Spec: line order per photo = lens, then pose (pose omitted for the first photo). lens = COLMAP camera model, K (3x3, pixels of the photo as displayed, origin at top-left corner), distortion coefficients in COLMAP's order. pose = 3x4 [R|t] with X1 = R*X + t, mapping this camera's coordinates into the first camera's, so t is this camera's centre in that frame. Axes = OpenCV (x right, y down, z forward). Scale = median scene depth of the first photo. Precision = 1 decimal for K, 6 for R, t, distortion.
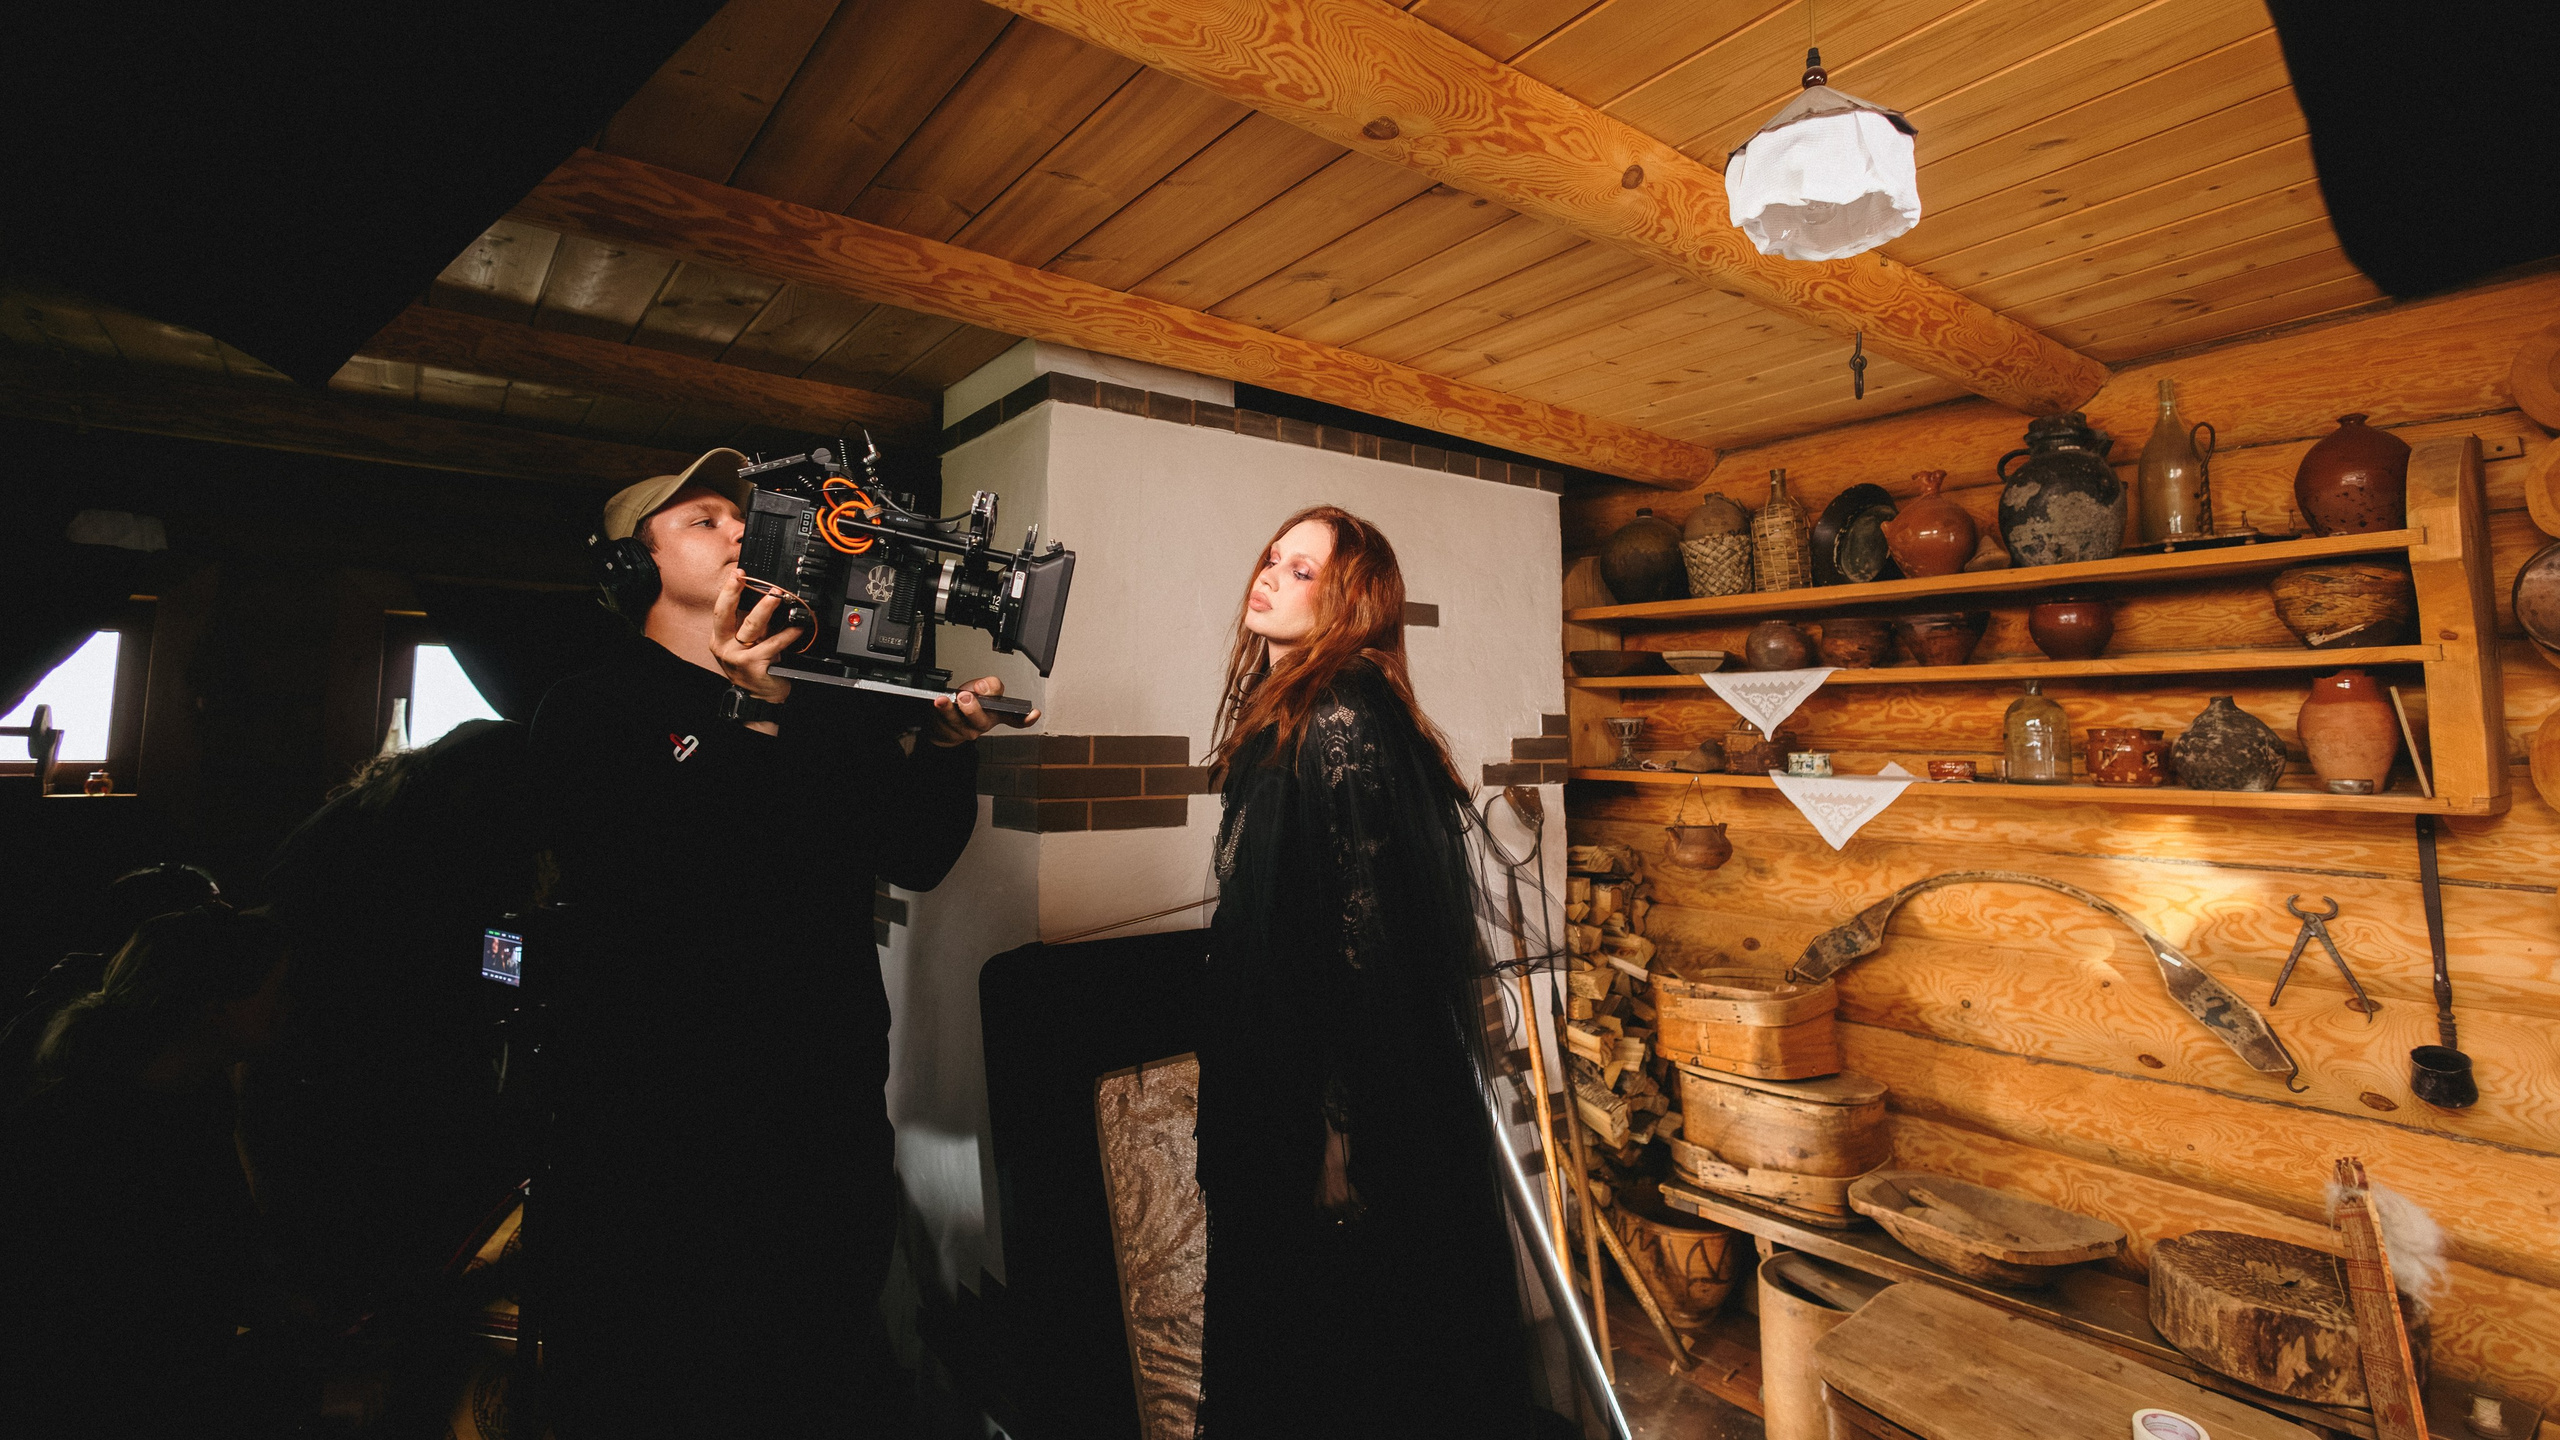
lens RADIAL K [[1192.6, 0, 1290.6], [0, 1192.6, 628.2], [0, 0, 1]] dist [0.013360, -0.001087]
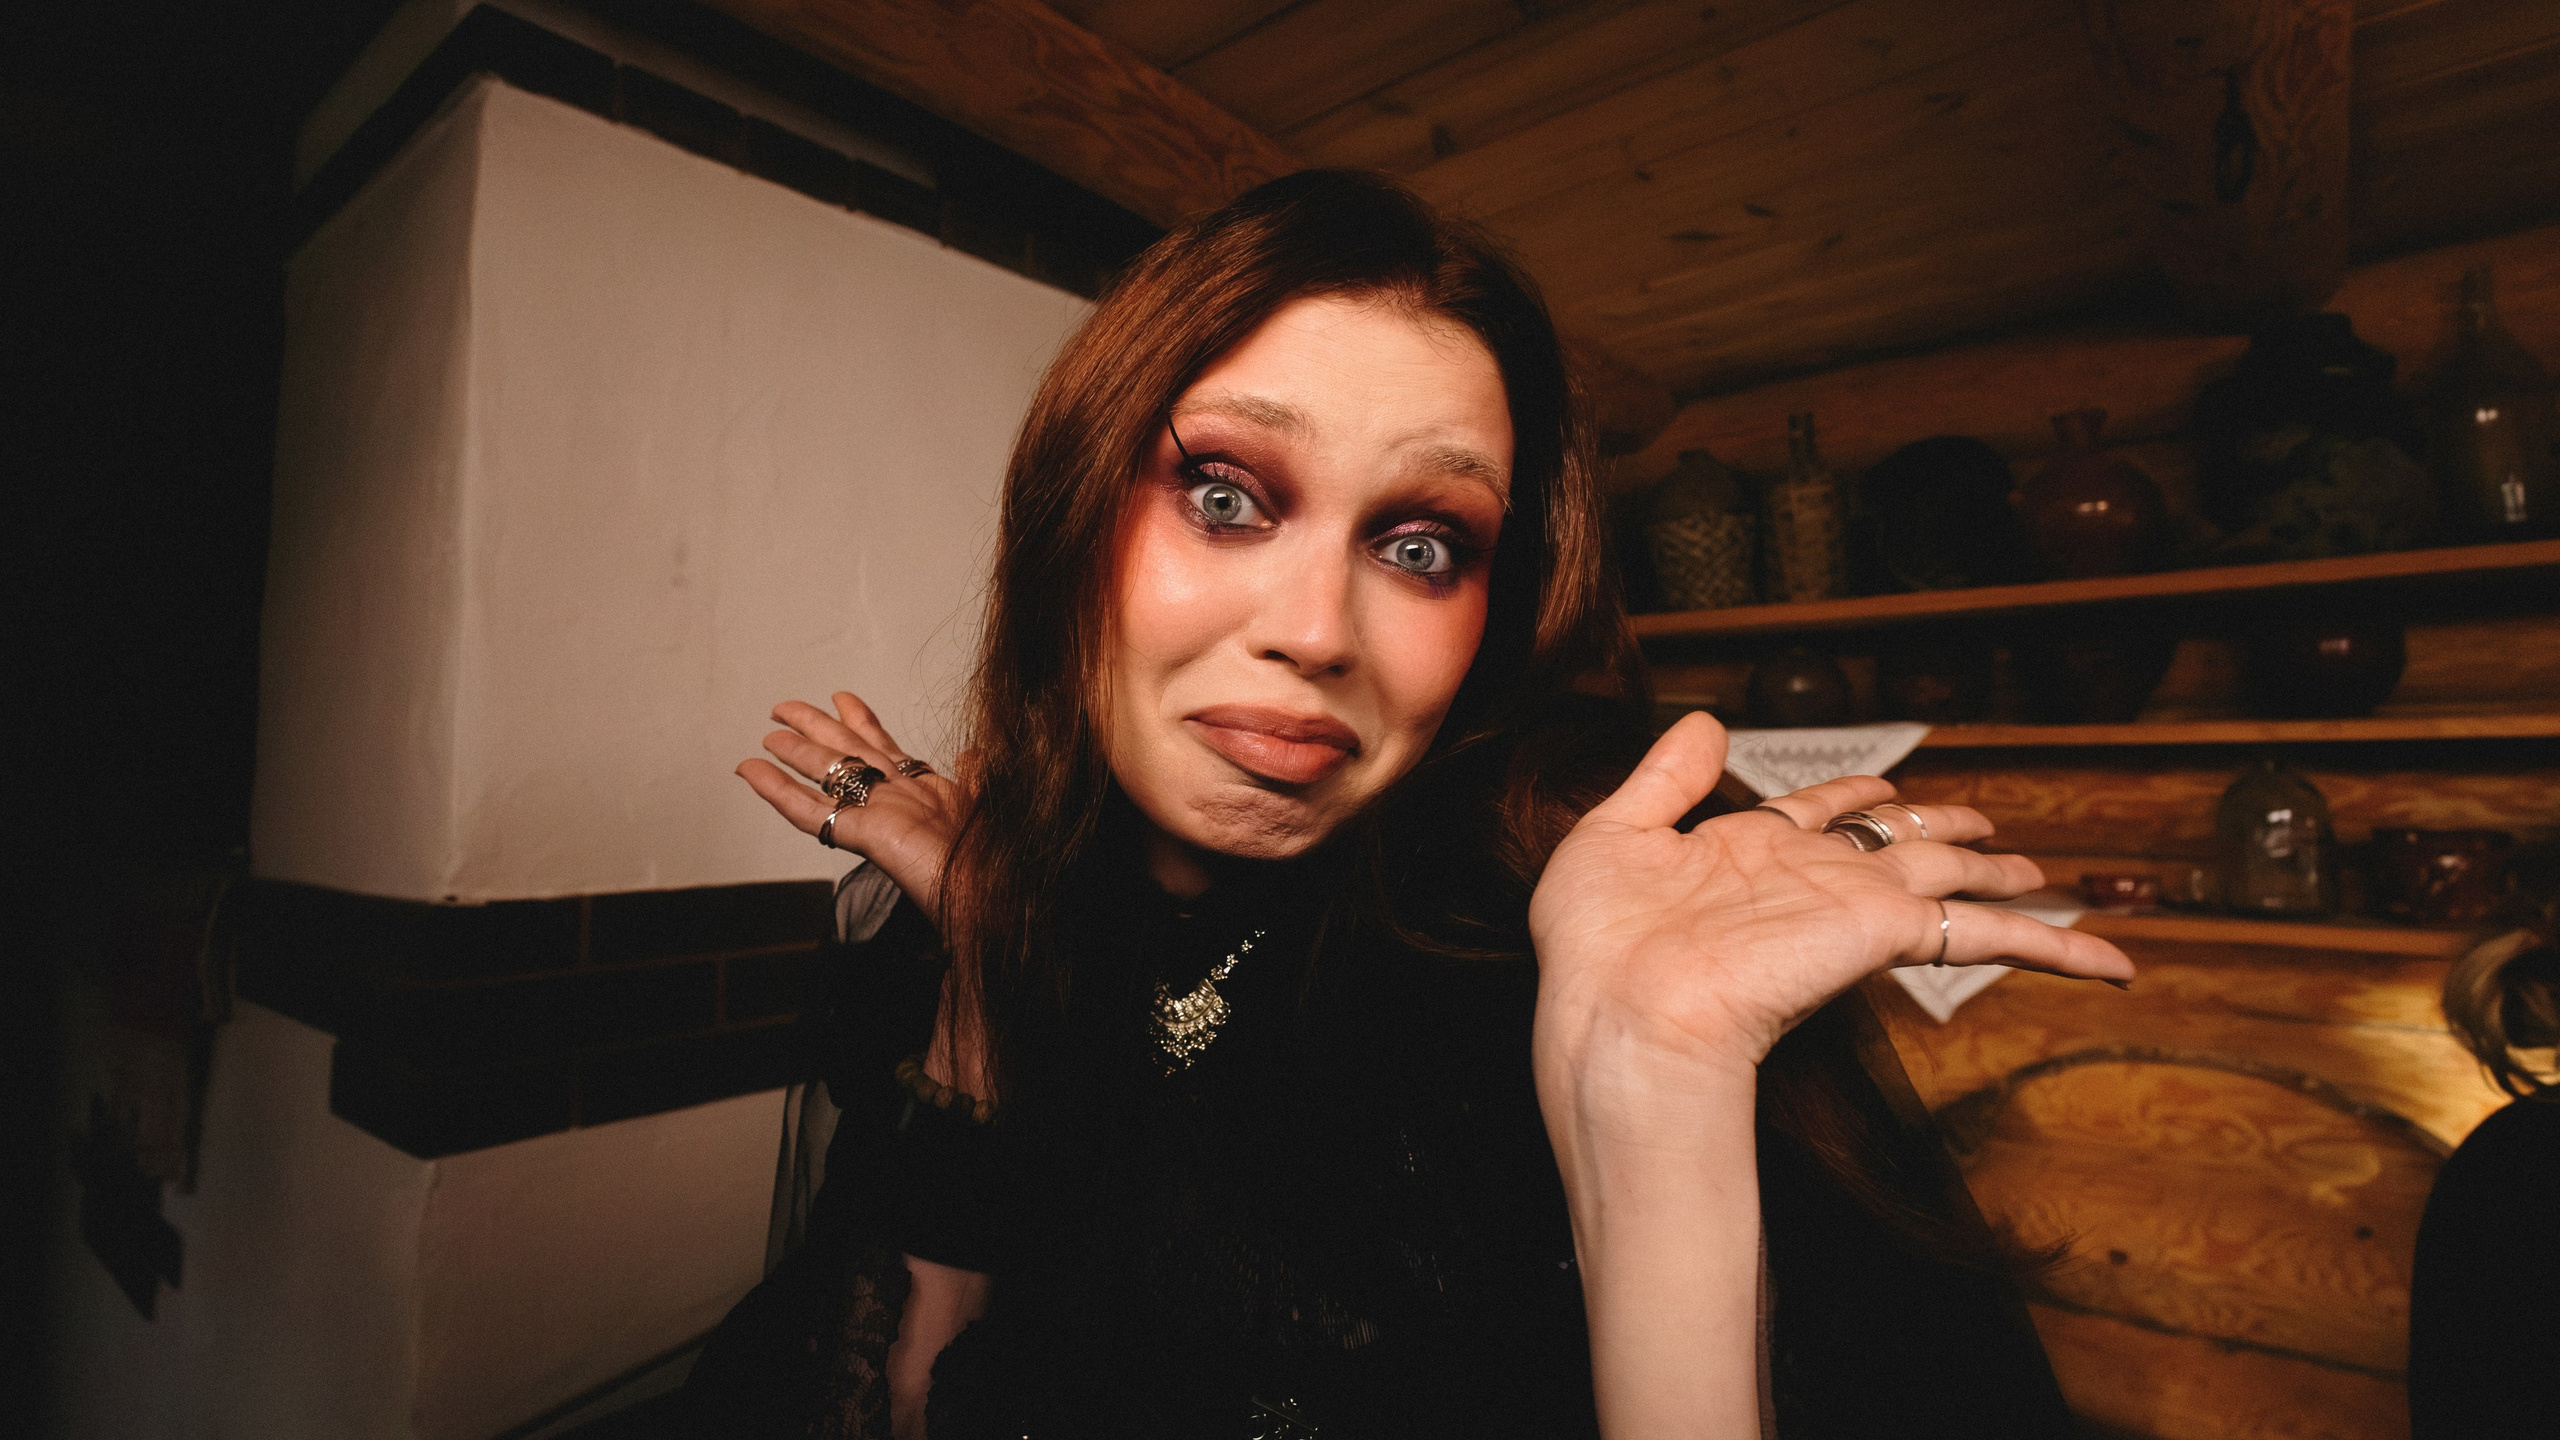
lens RADIAL K [[1252.5, 0, 1246.9], [0, 1252.5, 665.4], [0, 0, 1]] dist [0.004026, 0.000021]
pose [[0.975784, 0.010183, 0.218499, -0.033600], [-0.010317, 0.999947, -0.000528, 0.006923], [-0.218493, -0.001739, 0.975837, 0.459920]]
